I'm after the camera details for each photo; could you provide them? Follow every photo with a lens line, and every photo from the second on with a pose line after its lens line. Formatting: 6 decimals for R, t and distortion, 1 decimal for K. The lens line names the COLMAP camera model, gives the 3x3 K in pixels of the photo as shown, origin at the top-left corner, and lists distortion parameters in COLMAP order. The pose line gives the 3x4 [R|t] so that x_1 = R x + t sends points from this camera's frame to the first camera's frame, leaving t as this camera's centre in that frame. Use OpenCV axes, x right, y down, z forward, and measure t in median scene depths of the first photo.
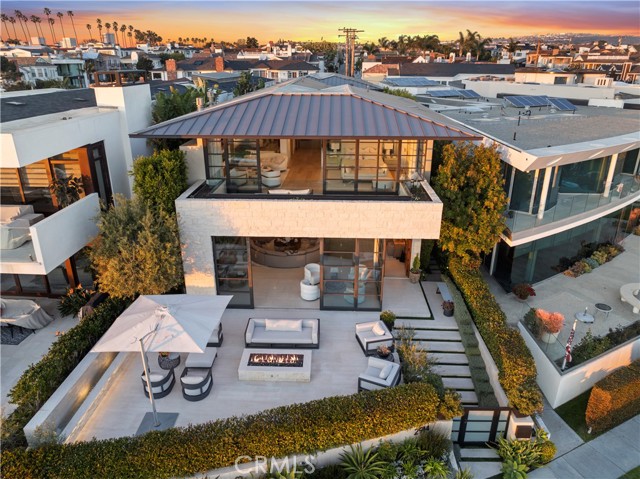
lens RADIAL K [[454.2, 0, 318.6], [0, 454.2, 239.7], [0, 0, 1]] dist [-0.020480, 0.016121]
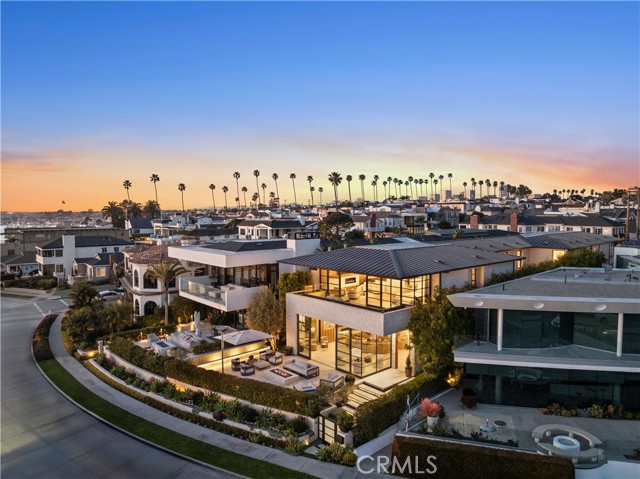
lens RADIAL K [[454.2, 0, 317.9], [0, 454.2, 239.7], [0, 0, 1]] dist [-0.020480, 0.016121]
pose [[0.703677, 0.046370, -0.709005, 1.084178], [-0.259597, 0.945660, -0.195799, 0.041775], [0.661398, 0.321835, 0.677477, -0.339295]]
